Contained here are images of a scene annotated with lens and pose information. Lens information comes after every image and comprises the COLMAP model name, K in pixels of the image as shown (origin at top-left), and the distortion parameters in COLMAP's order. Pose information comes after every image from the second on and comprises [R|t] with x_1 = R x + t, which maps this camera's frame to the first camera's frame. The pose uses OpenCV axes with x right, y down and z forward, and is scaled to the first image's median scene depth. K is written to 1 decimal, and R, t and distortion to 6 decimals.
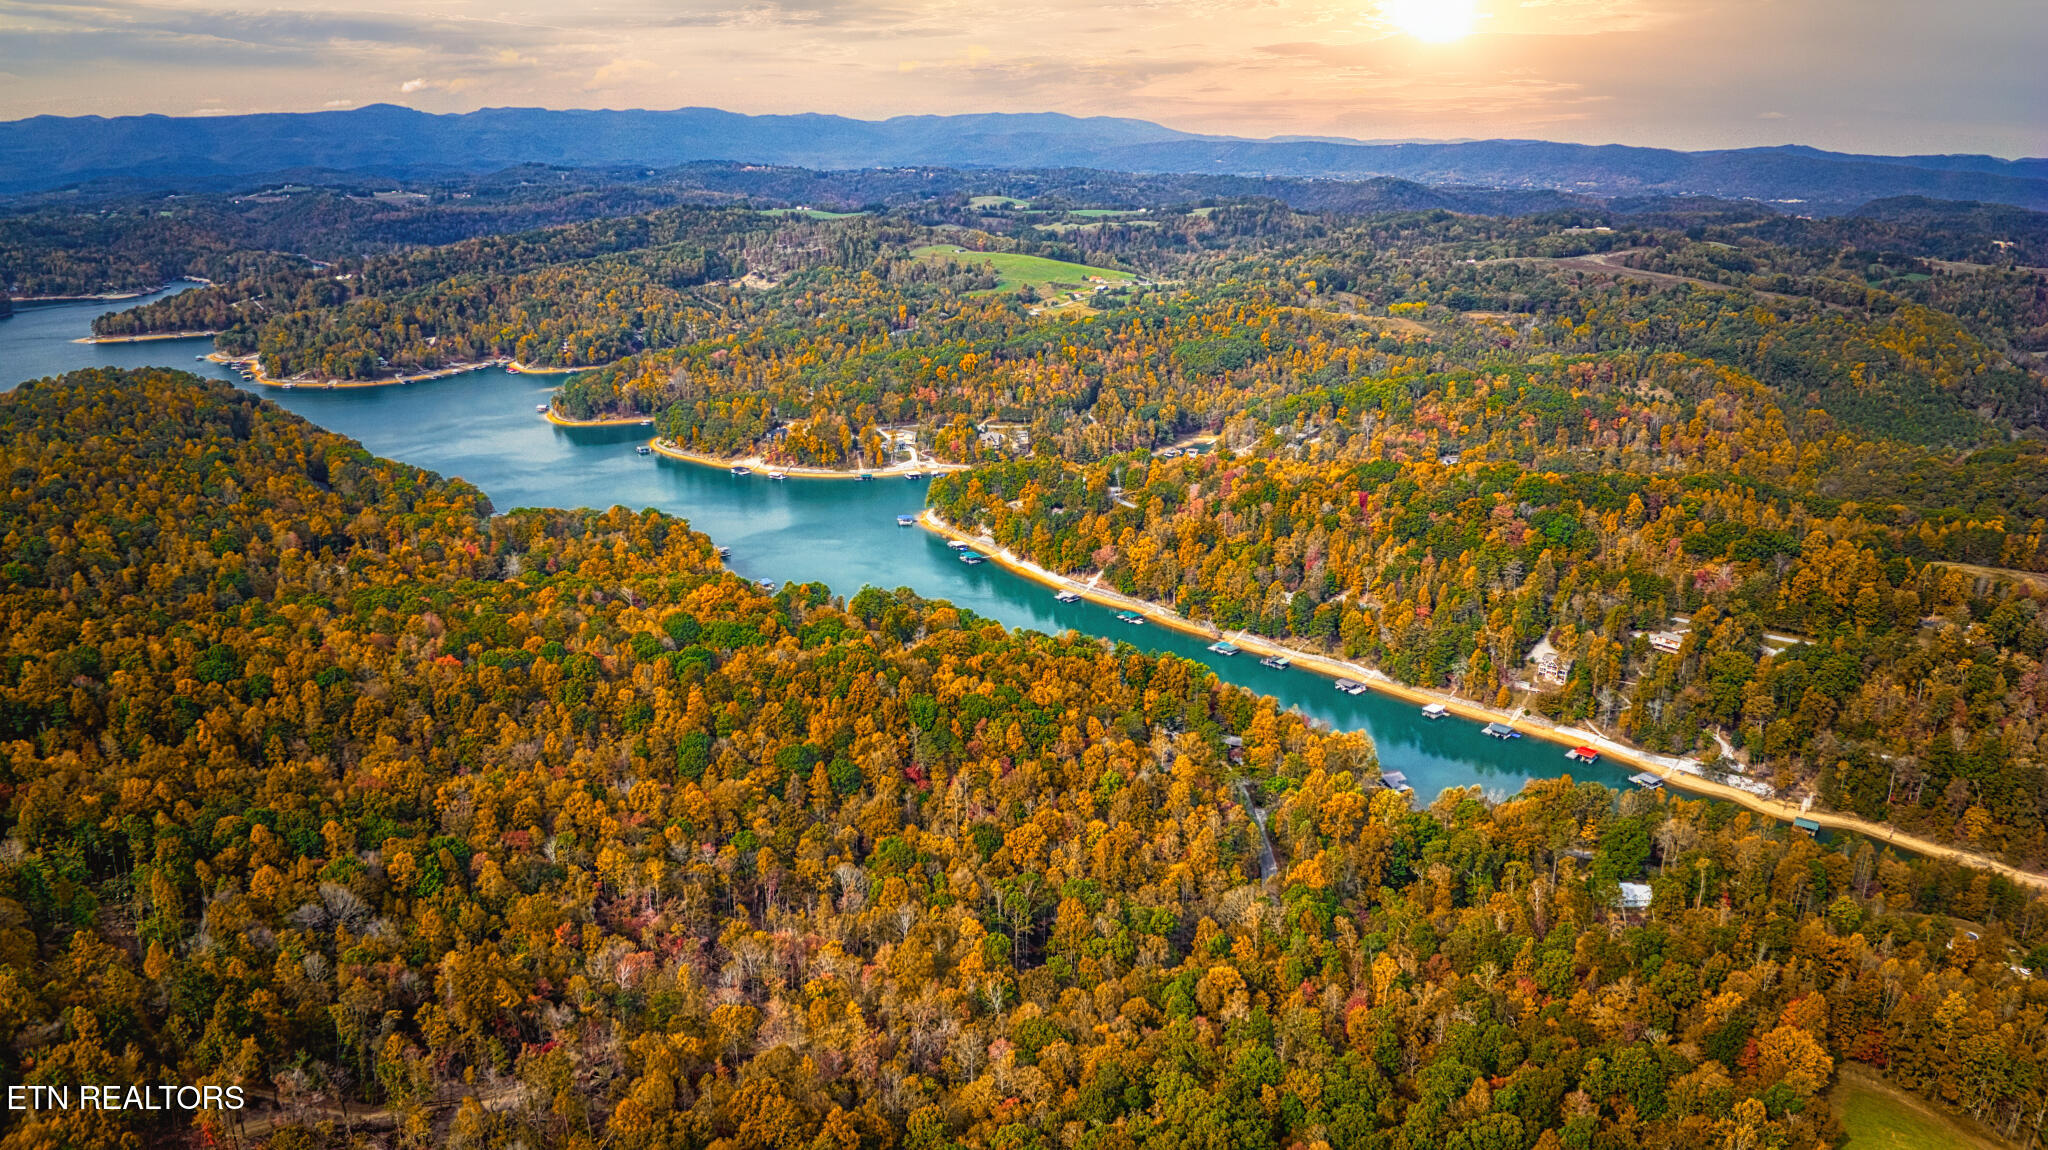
lens RADIAL K [[1441.3, 0, 1026.8], [0, 1441.3, 568.9], [0, 0, 1]] dist [-0.104551, -0.013608]
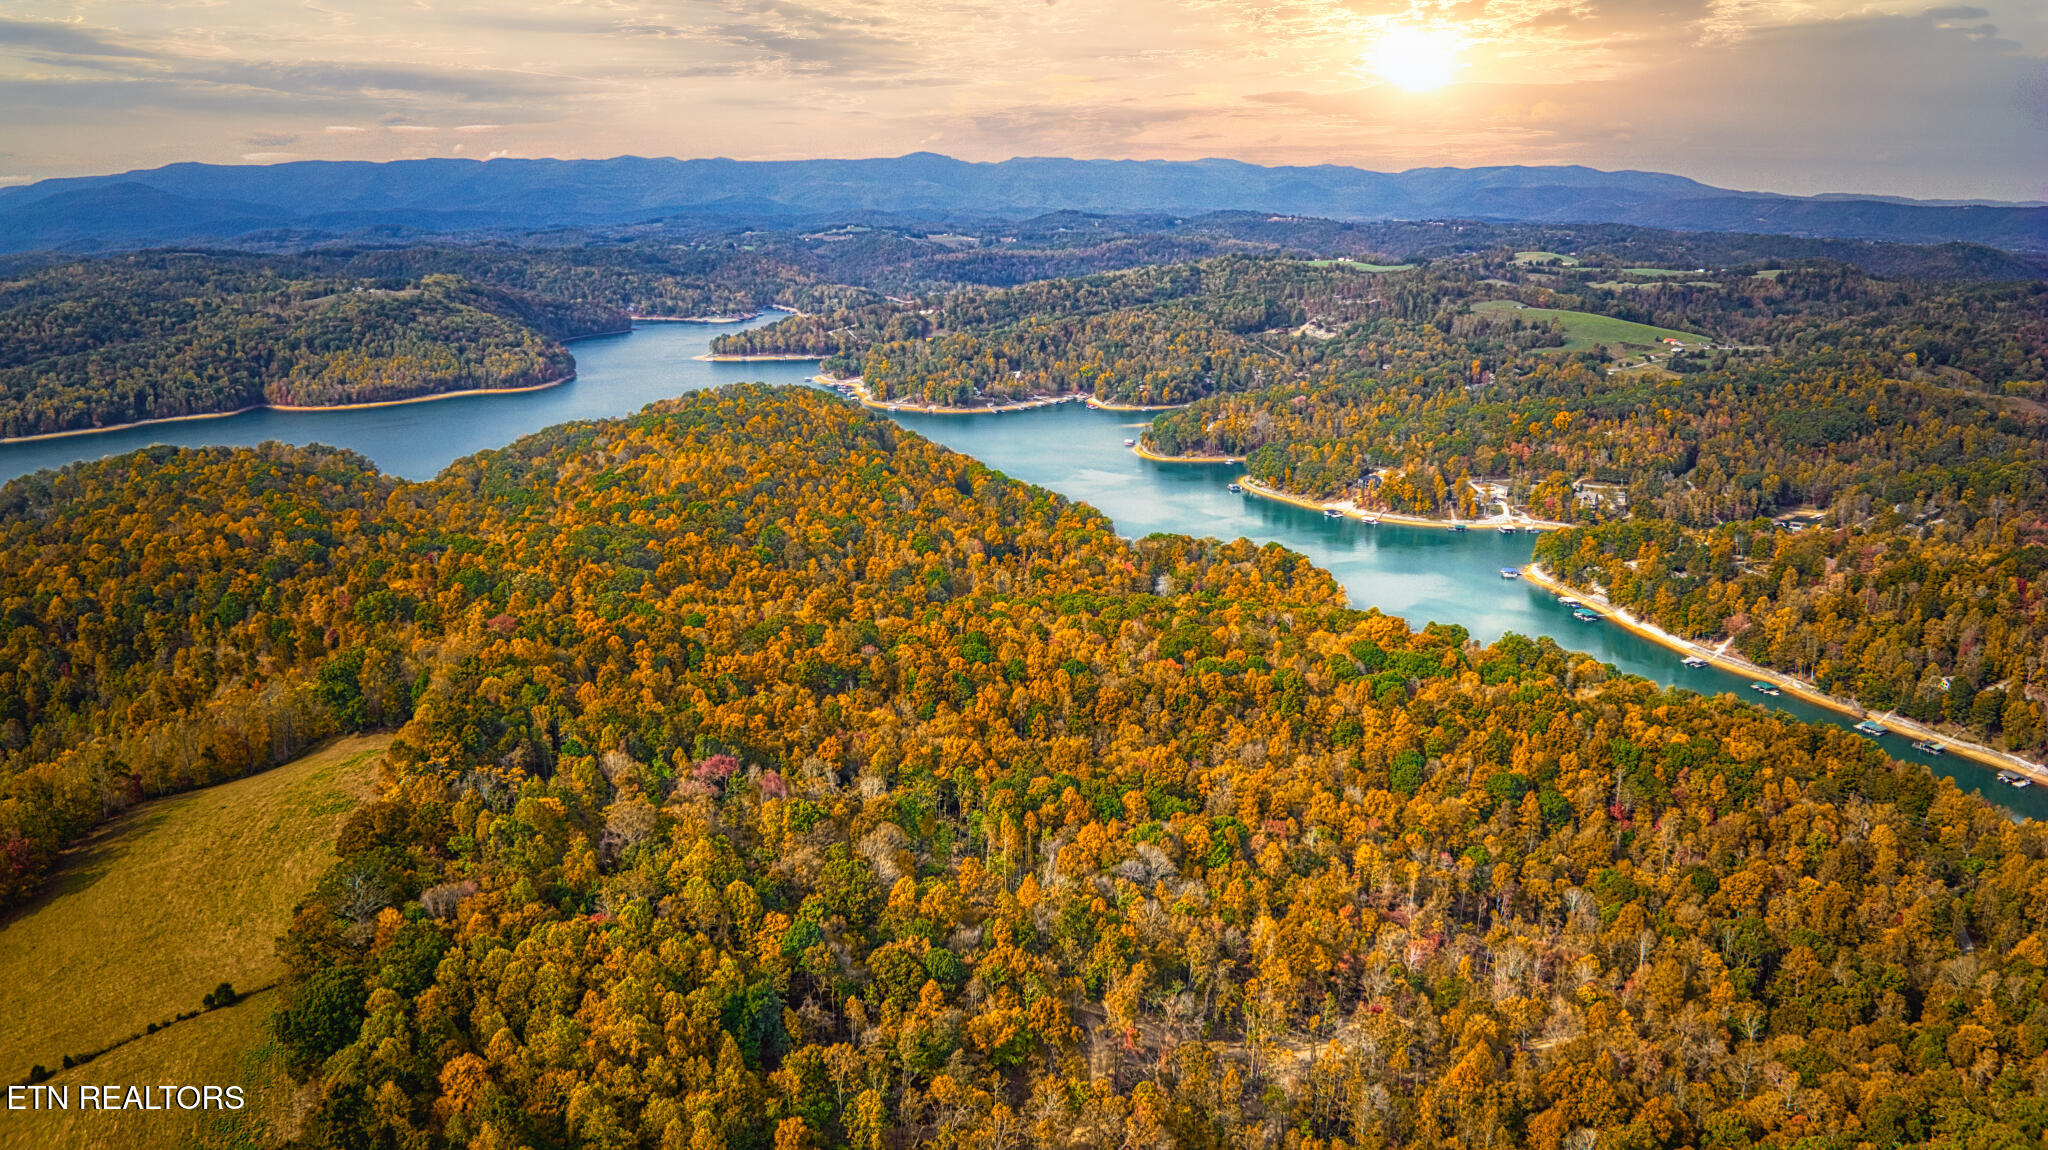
lens RADIAL K [[1441.3, 0, 1026.8], [0, 1441.3, 568.9], [0, 0, 1]] dist [-0.104551, -0.013608]
pose [[0.942899, 0.074836, -0.324563, -0.083464], [-0.085655, 0.996141, -0.019153, 0.011933], [0.321877, 0.045859, 0.945670, -0.053657]]
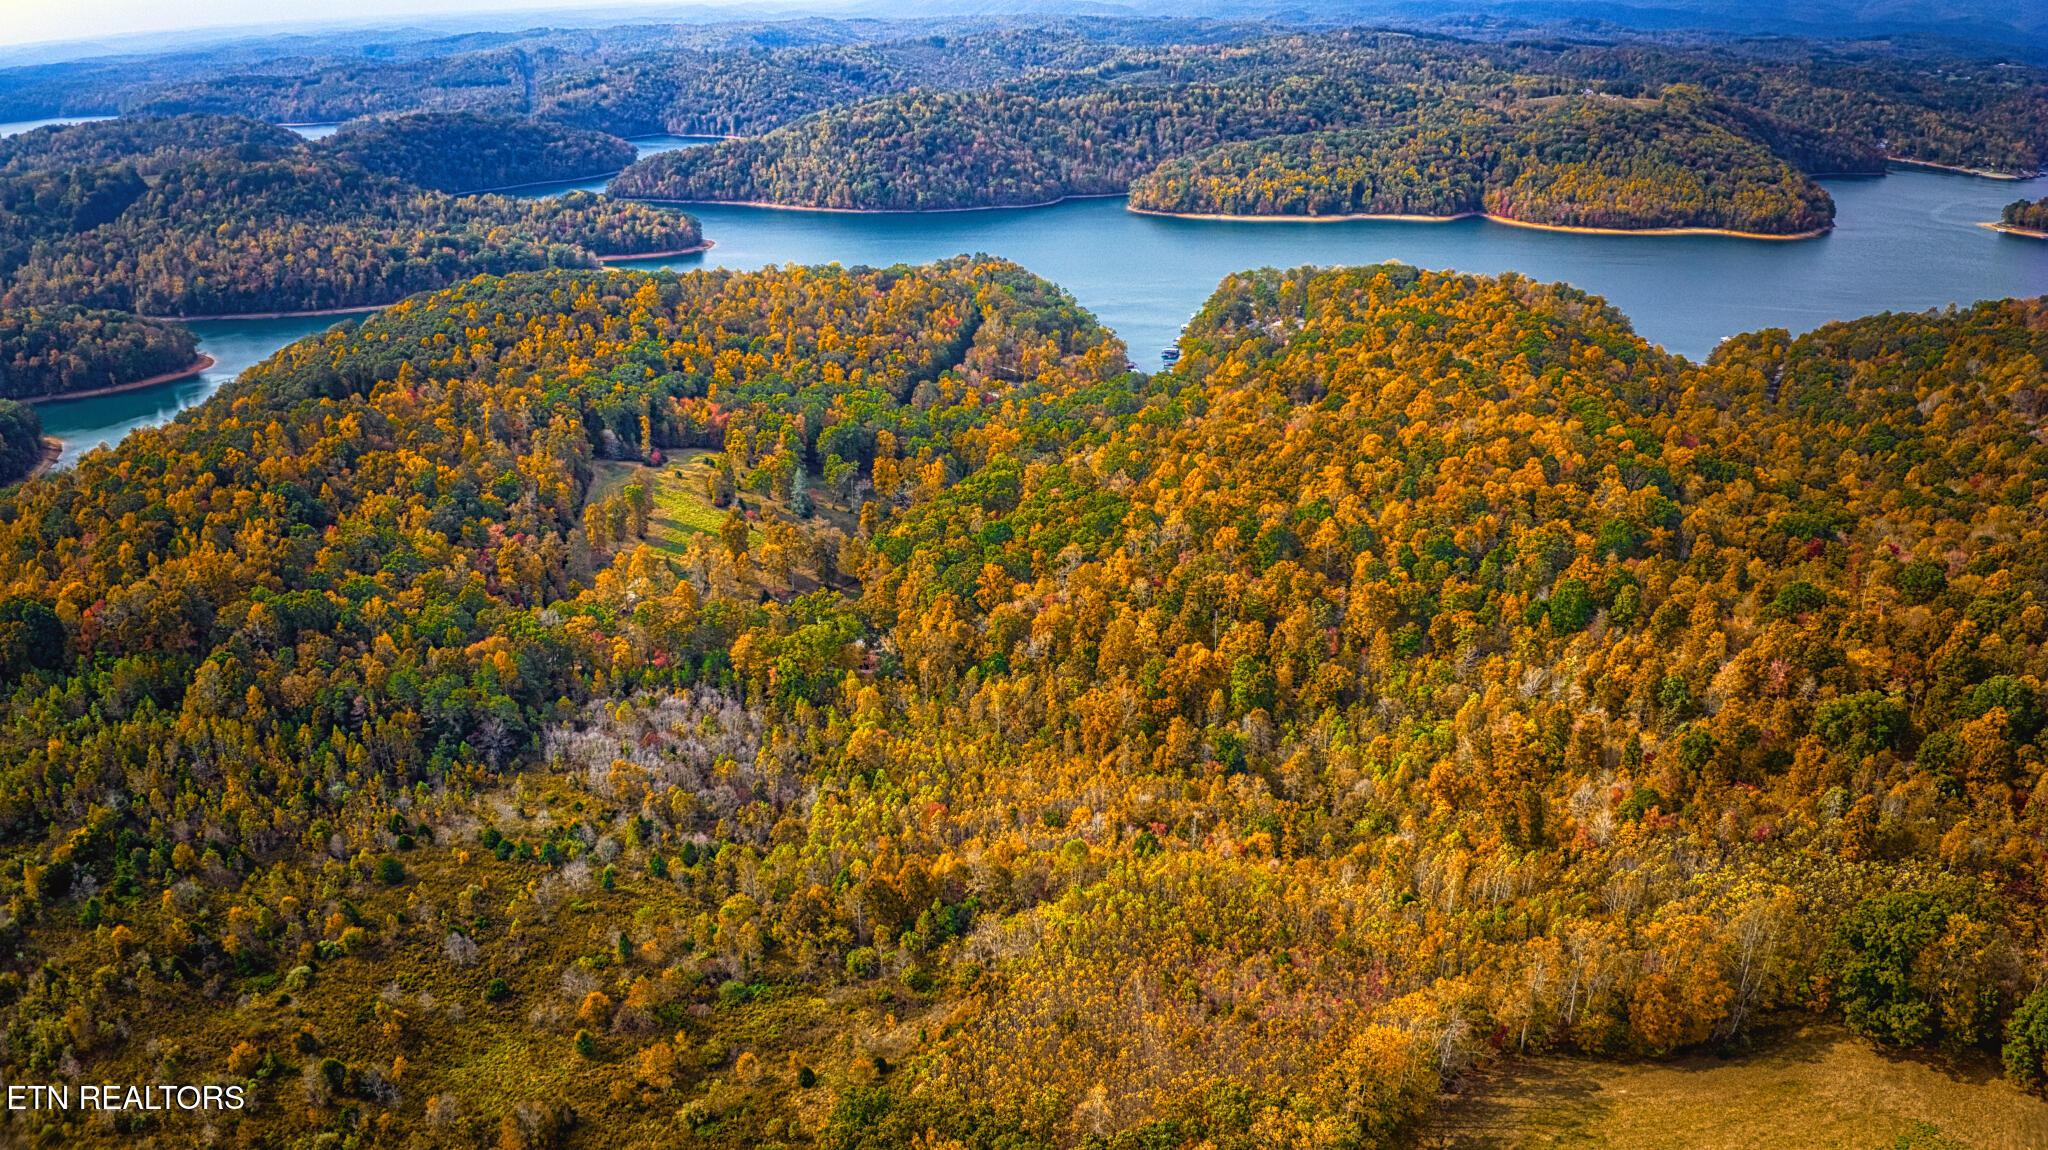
lens RADIAL K [[1440.1, 0, 1024.0], [0, 1440.1, 575.0], [0, 0, 1]] dist [-0.109274, -0.007321]
pose [[0.450318, 0.332933, -0.828474, -0.341214], [-0.245094, 0.938329, 0.243859, -0.024910], [0.858570, 0.093240, 0.504147, 0.059500]]
